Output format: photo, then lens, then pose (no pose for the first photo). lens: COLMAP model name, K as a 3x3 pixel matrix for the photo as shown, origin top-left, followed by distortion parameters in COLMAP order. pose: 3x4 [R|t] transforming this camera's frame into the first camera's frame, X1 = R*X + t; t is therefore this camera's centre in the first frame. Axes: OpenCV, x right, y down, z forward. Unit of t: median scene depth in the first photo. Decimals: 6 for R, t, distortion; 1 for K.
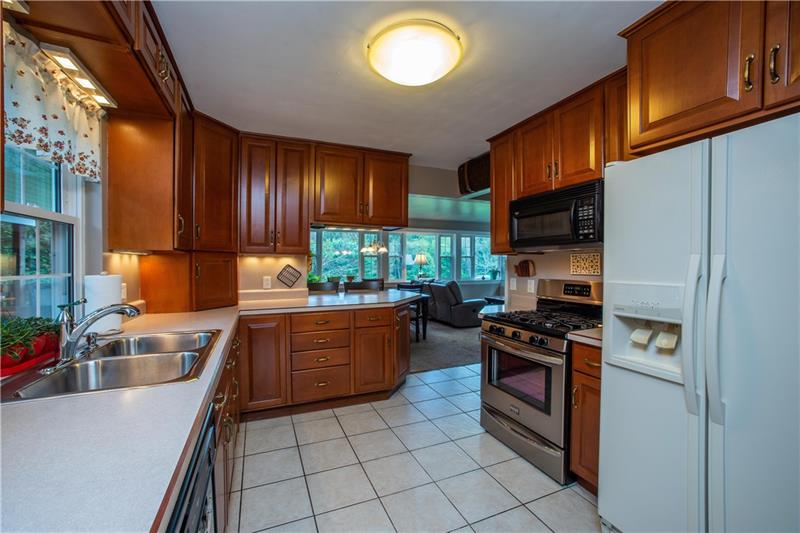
lens RADIAL K [[327.9, 0, 396.7], [0, 327.9, 254.0], [0, 0, 1]] dist [-0.001063, 0.000064]
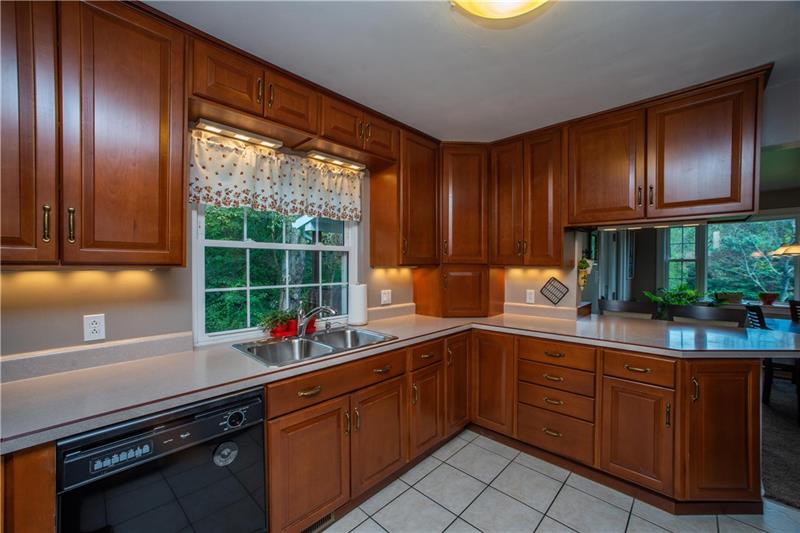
lens RADIAL K [[331.2, 0, 400.0], [0, 331.2, 266.5], [0, 0, 1]] dist [-0.001204, 0.000192]
pose [[0.382322, -0.013312, -0.923933, 0.357377], [0.026866, 0.999634, -0.003286, -0.003653], [0.923639, -0.023566, 0.382539, 0.365034]]
